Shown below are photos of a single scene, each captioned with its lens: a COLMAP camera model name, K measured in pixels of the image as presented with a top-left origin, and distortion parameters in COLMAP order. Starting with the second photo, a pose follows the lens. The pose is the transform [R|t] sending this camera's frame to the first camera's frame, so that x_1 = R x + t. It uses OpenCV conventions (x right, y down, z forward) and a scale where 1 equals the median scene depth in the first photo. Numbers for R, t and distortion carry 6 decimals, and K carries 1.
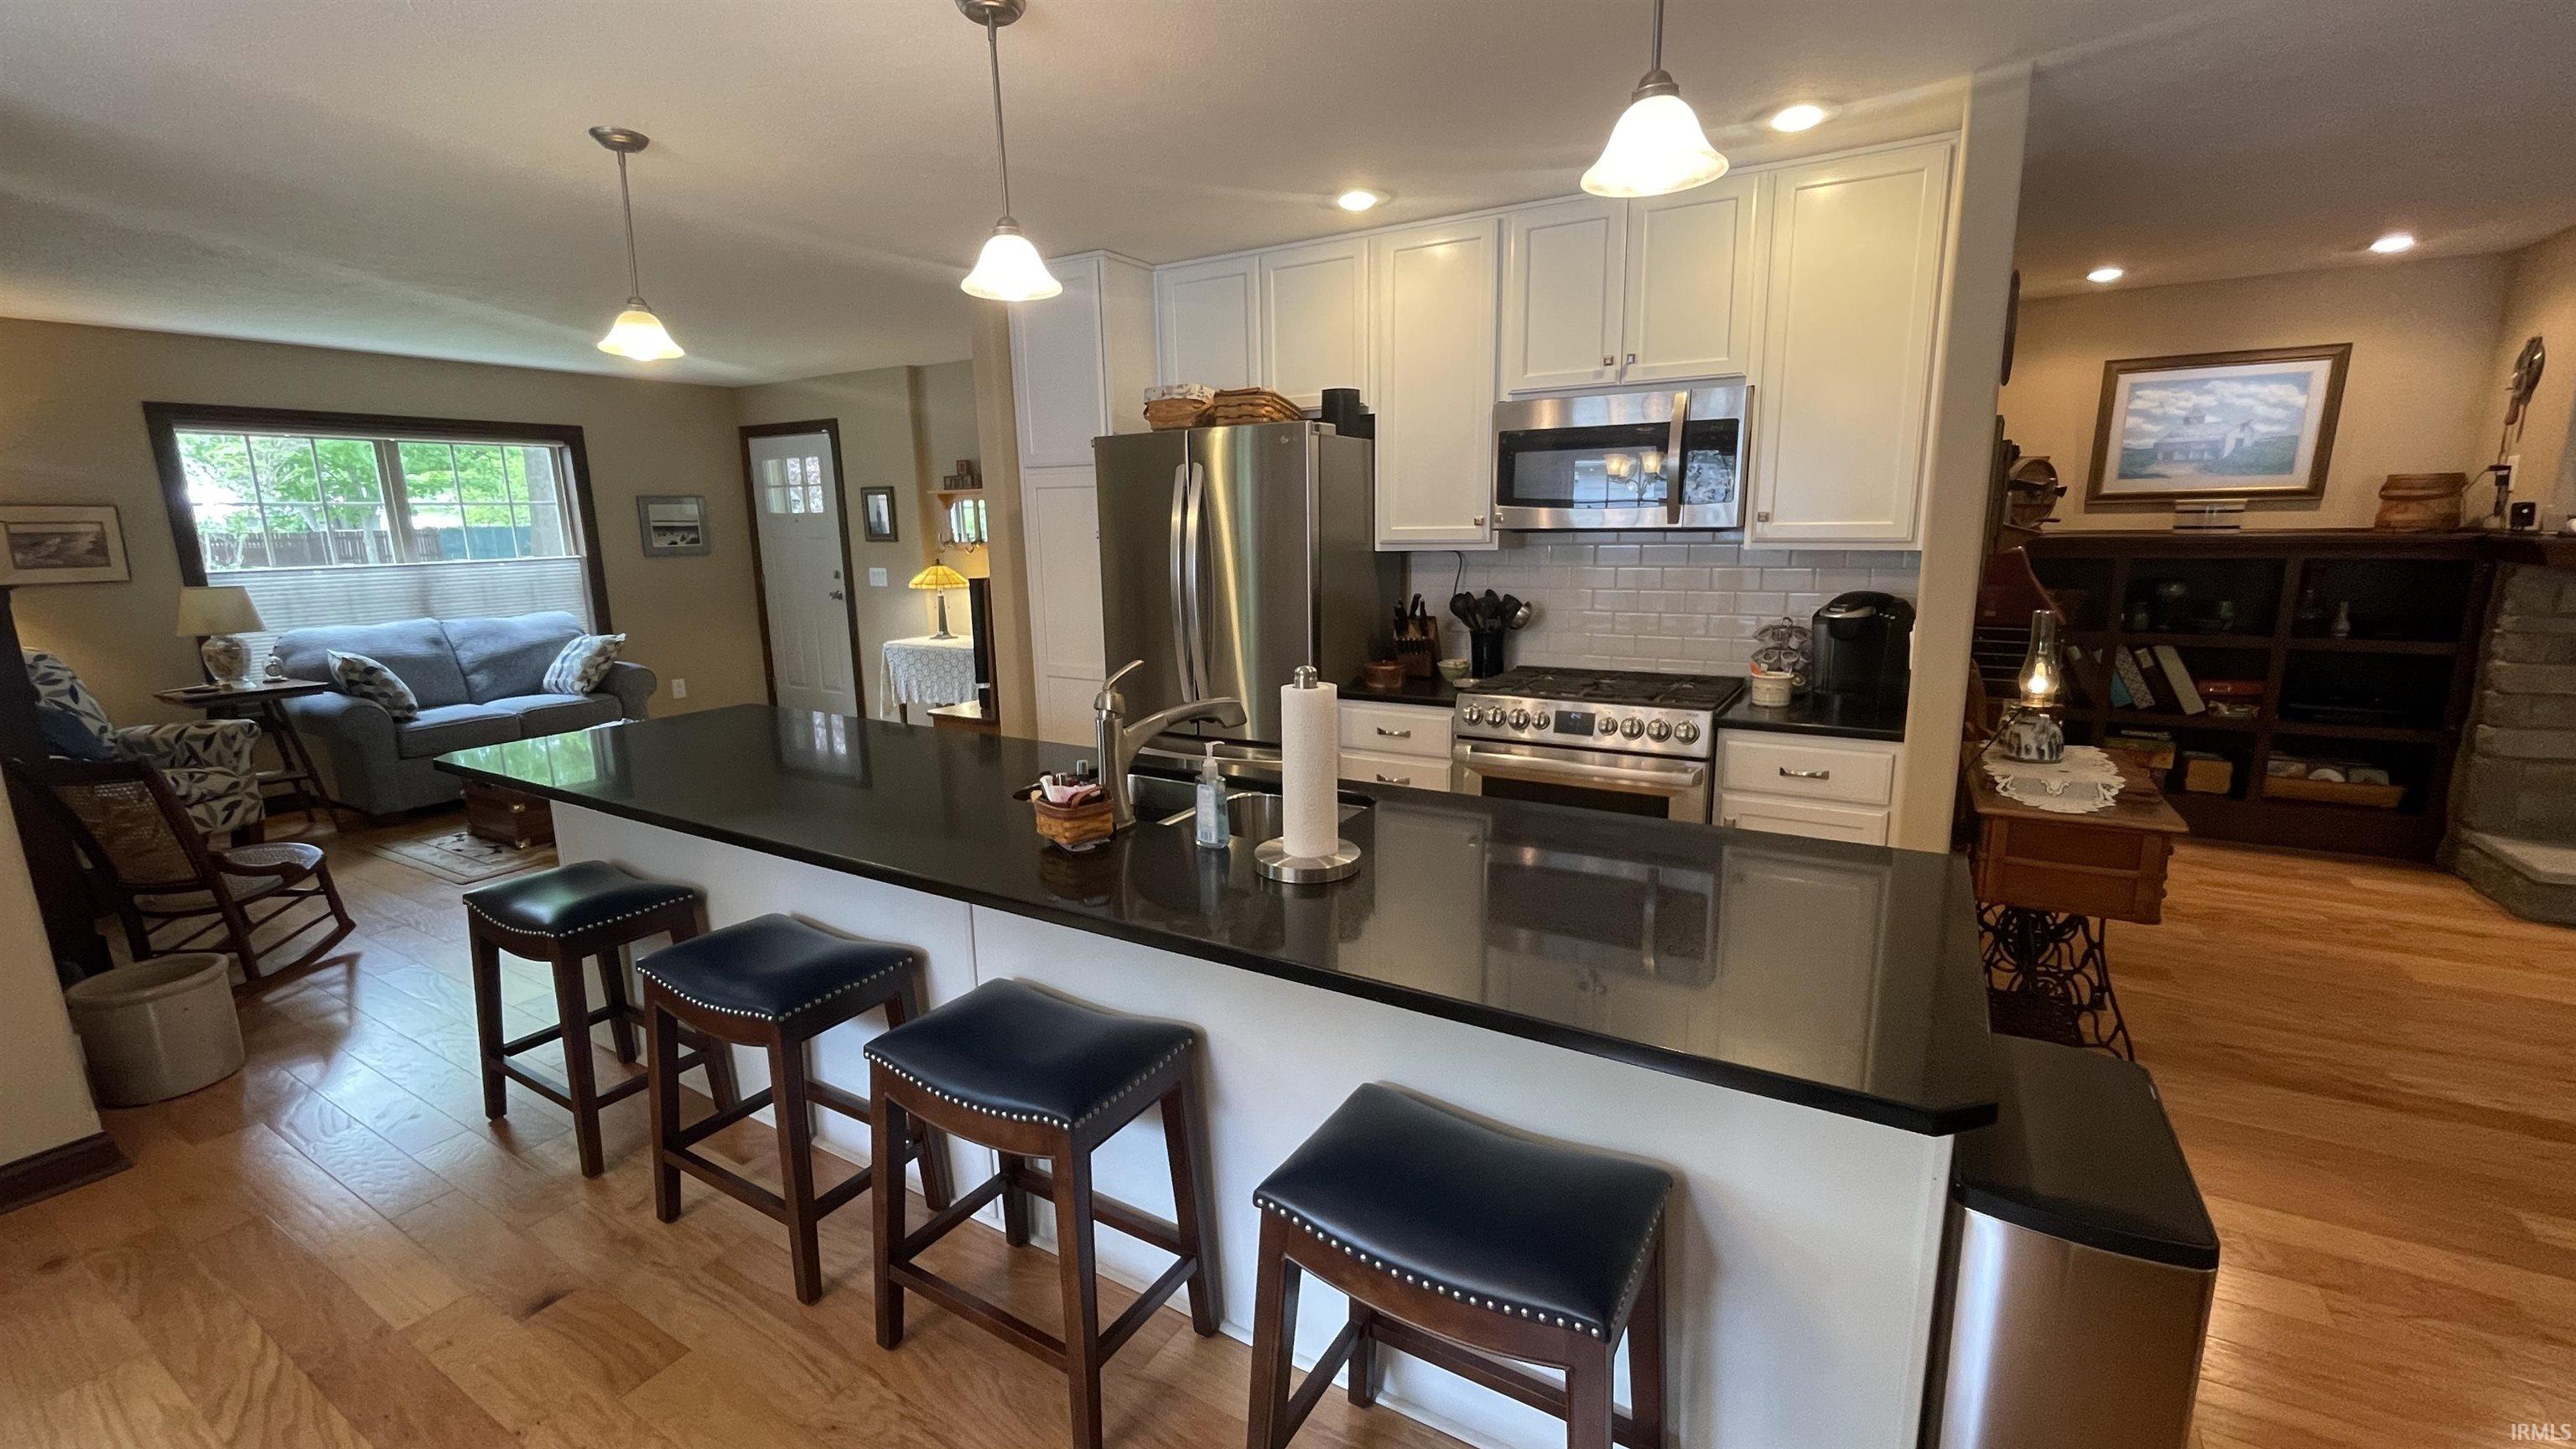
lens RADIAL K [[1050.5, 0, 1279.0], [0, 1050.5, 726.7], [0, 0, 1]] dist [0.001979, 0.000726]
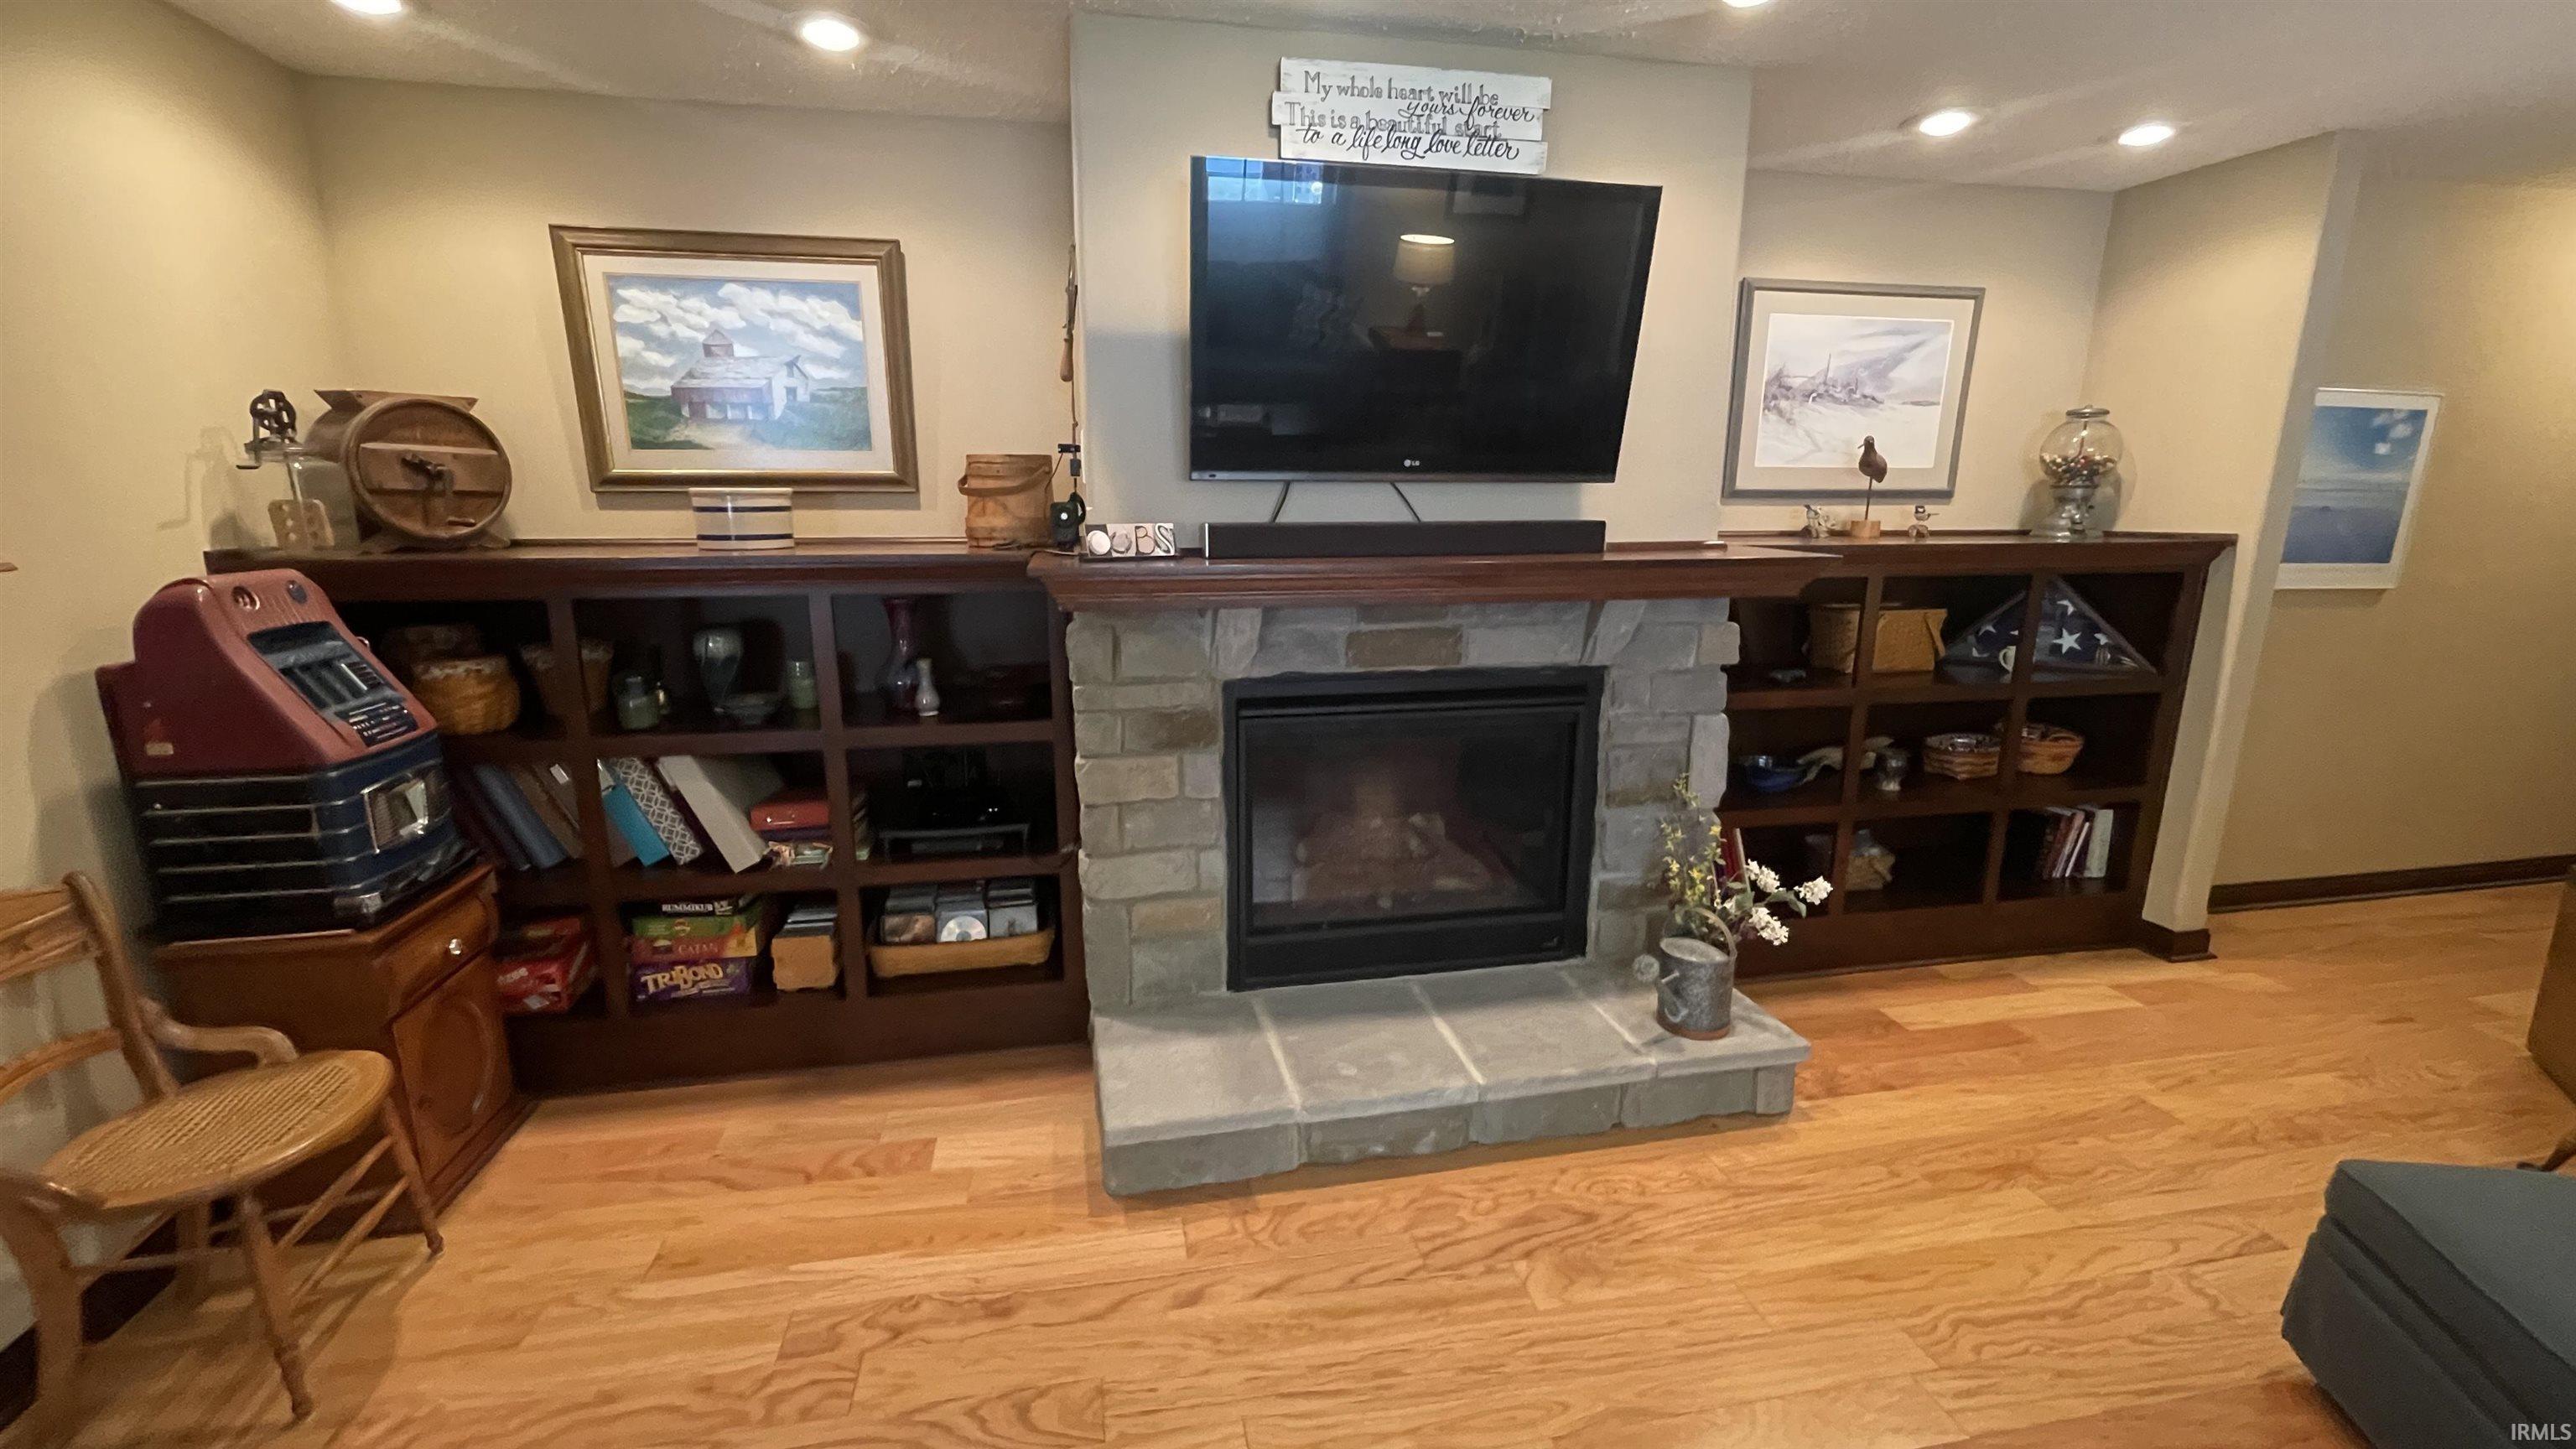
lens RADIAL K [[1040.3, 0, 1282.1], [0, 1040.3, 729.6], [0, 0, 1]] dist [-0.002524, -0.000056]
pose [[0.743530, -0.129898, 0.655965, 0.757913], [0.118196, 0.991035, 0.062277, -0.090814], [-0.658174, 0.031228, 0.752218, 0.404801]]
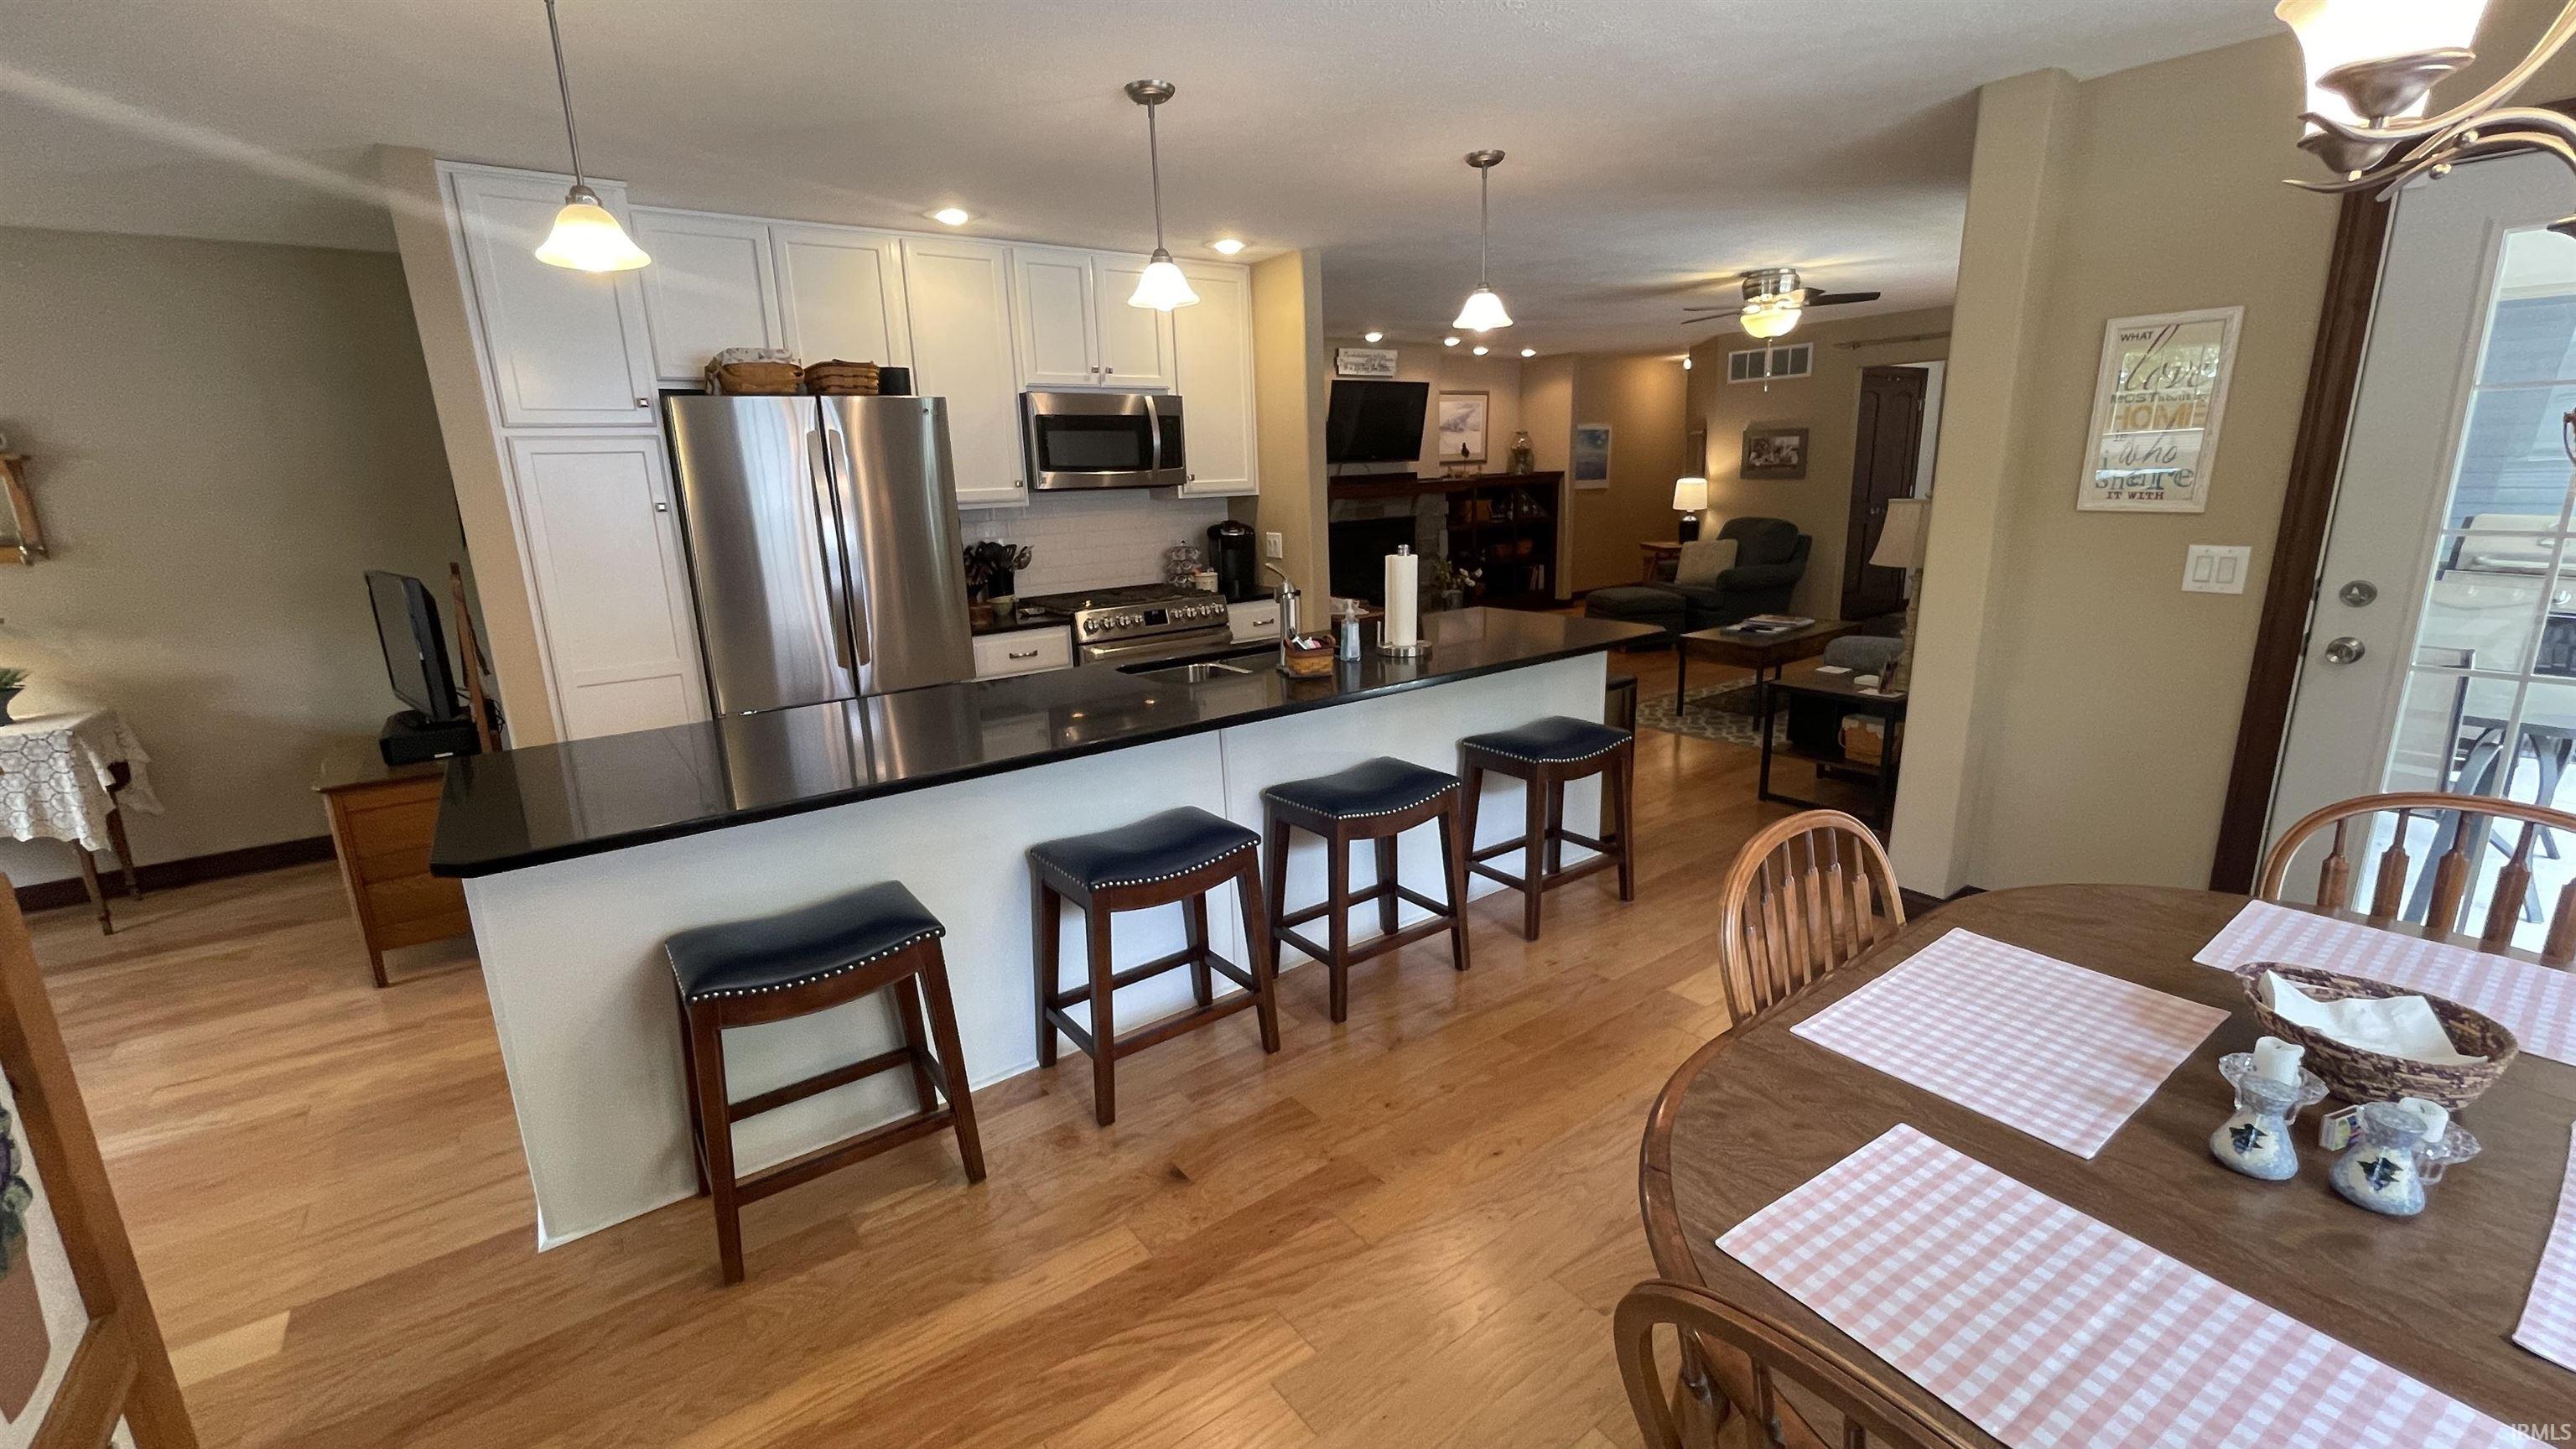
lens RADIAL K [[1048.9, 0, 1287.9], [0, 1048.9, 719.6], [0, 0, 1]] dist [0.012348, -0.000101]
pose [[0.379576, -0.213241, 0.900250, -0.721295], [0.206162, 0.968103, 0.142388, -0.025703], [-0.901898, 0.131550, 0.411430, 0.171293]]
